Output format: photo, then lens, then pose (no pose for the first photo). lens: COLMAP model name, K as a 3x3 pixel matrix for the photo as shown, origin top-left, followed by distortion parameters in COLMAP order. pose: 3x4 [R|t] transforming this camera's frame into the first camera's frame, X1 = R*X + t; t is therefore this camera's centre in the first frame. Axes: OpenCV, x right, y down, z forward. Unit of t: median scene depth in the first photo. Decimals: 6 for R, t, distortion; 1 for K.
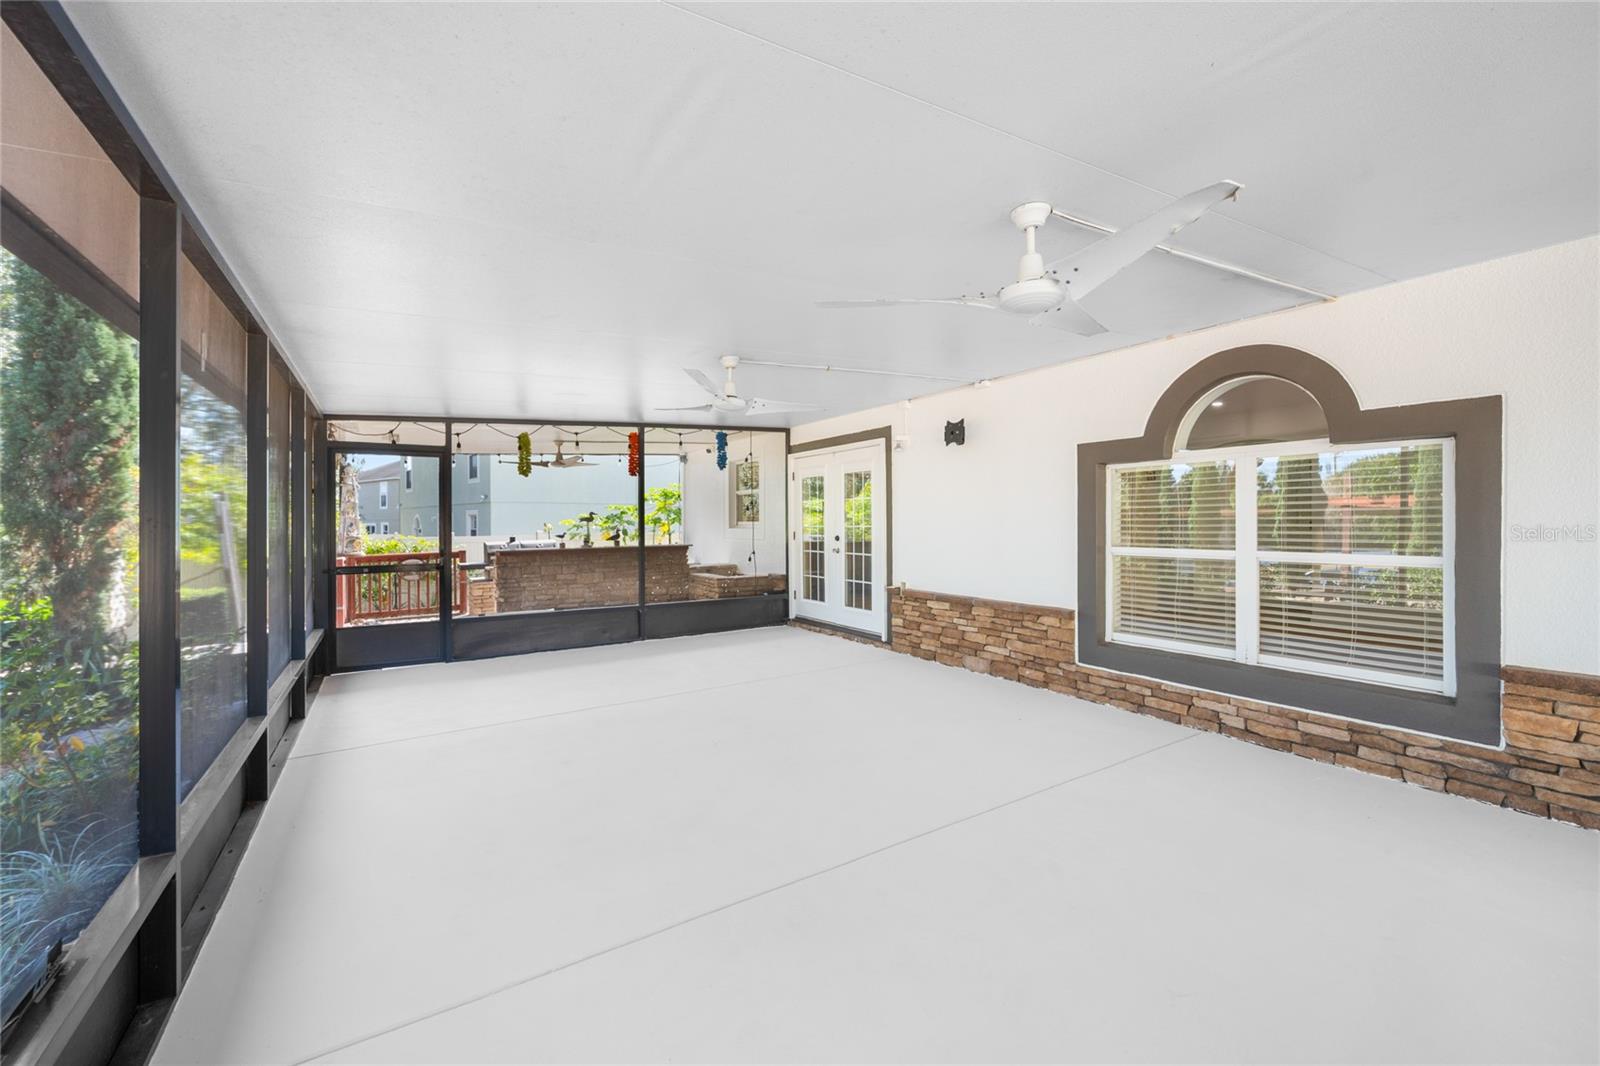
lens RADIAL K [[662.4, 0, 804.2], [0, 662.4, 521.0], [0, 0, 1]] dist [-0.000970, -0.000072]
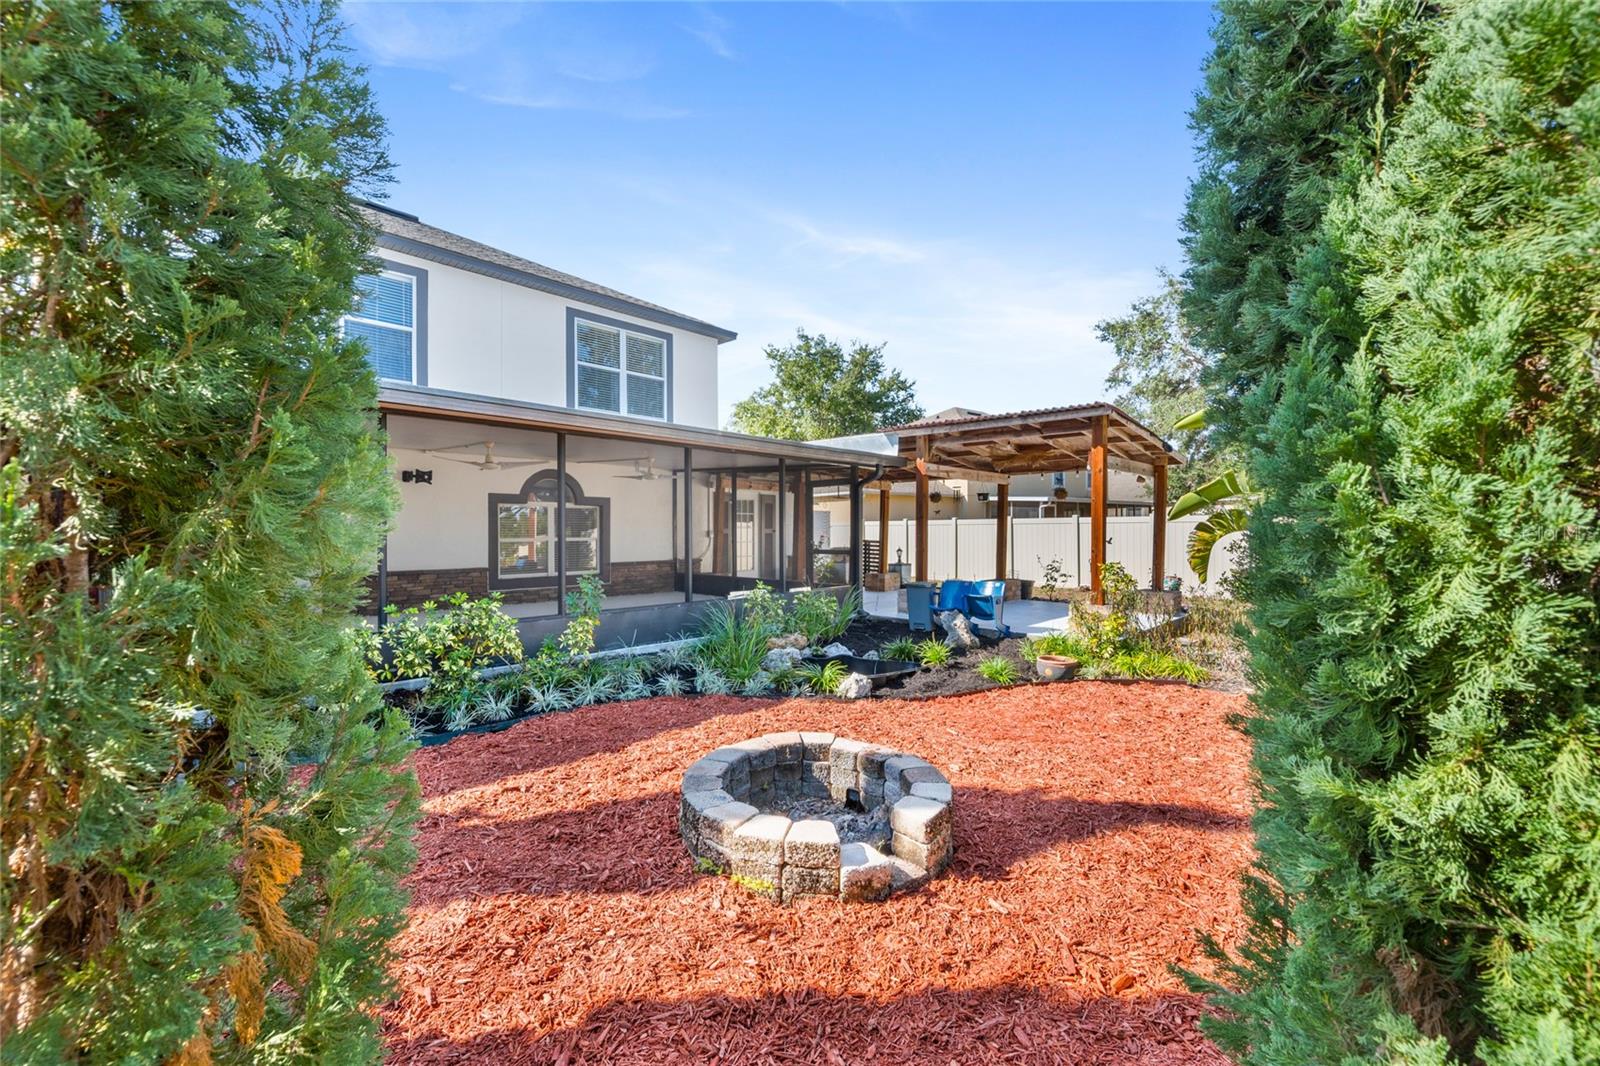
lens RADIAL K [[662.4, 0, 800.7], [0, 662.4, 533.1], [0, 0, 1]] dist [-0.000970, -0.000072]
pose [[-0.239380, 0.001081, 0.970925, -1.756212], [-0.000231, 0.999999, -0.001171, 0.018718], [-0.970926, -0.000504, -0.239380, 0.452184]]
